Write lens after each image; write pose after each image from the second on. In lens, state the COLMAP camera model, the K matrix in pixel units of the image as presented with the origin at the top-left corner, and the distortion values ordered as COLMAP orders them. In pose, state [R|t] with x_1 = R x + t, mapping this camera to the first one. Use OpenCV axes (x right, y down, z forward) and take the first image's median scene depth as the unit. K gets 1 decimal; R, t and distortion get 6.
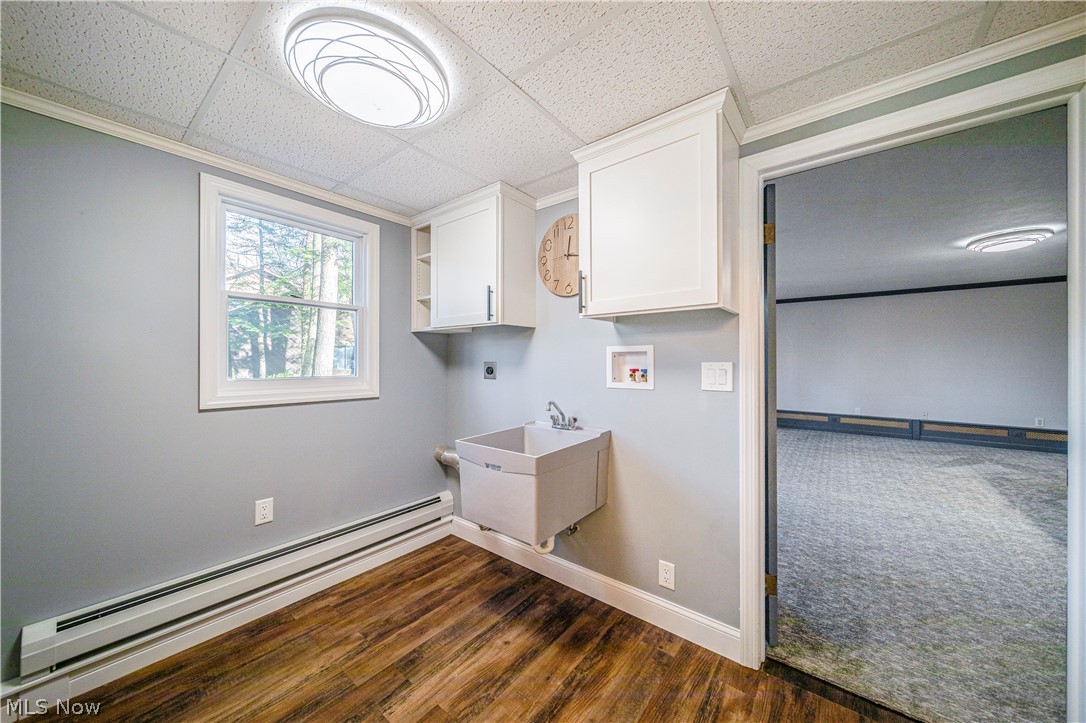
lens RADIAL K [[376.6, 0, 543.4], [0, 376.6, 357.6], [0, 0, 1]] dist [-0.000557, -0.000006]
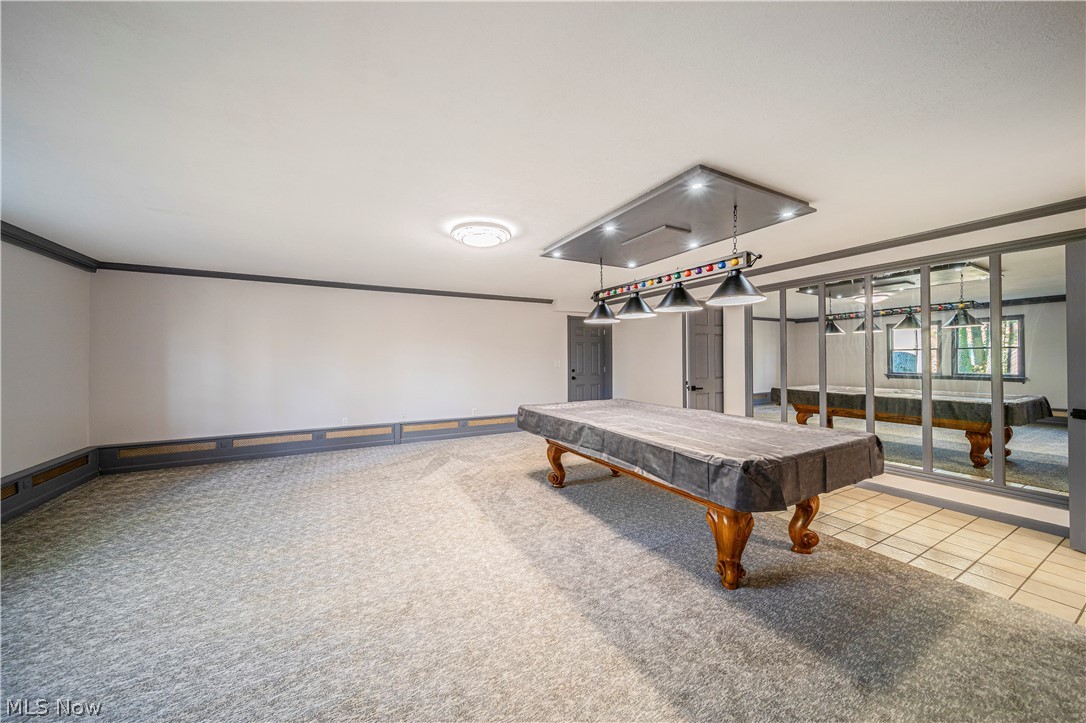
lens RADIAL K [[376.6, 0, 543.4], [0, 376.6, 357.6], [0, 0, 1]] dist [-0.000557, -0.000006]
pose [[0.386619, 0.004957, 0.922226, 0.267658], [-0.002173, 0.999988, -0.004464, 0.000665], [-0.922237, -0.000278, 0.386625, 0.309499]]
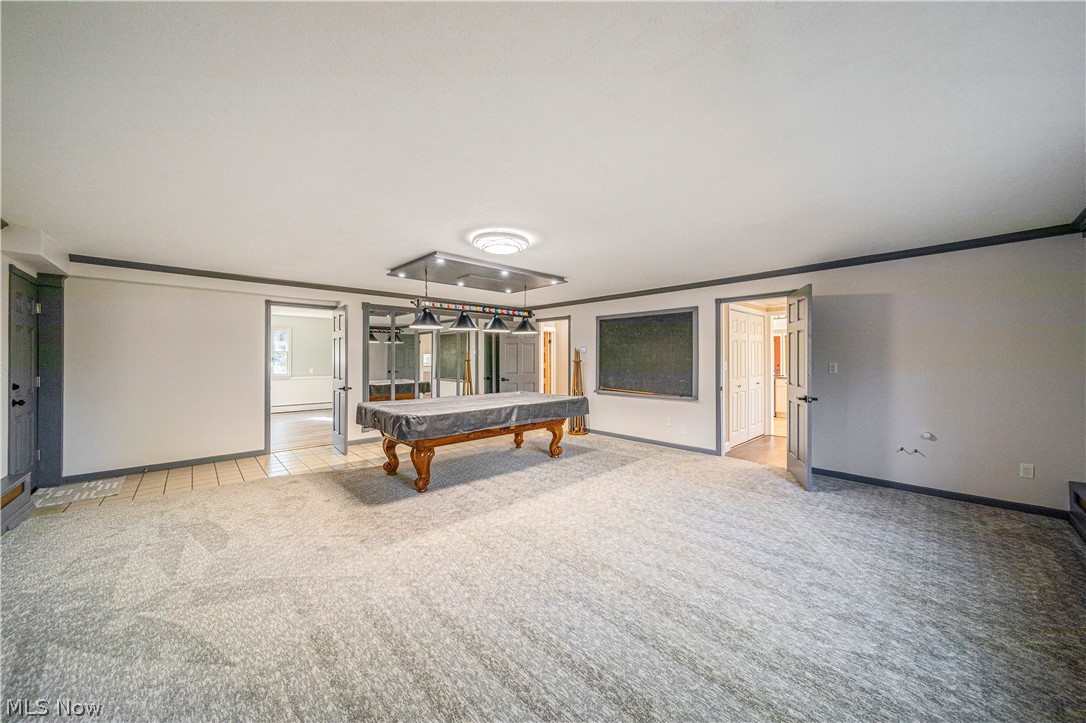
lens RADIAL K [[376.6, 0, 543.4], [0, 376.6, 357.6], [0, 0, 1]] dist [-0.000557, -0.000006]
pose [[-0.989627, 0.001799, 0.143648, 0.618489], [0.001022, 0.999984, -0.005488, -0.002437], [-0.143655, -0.005284, -0.989614, 1.237656]]
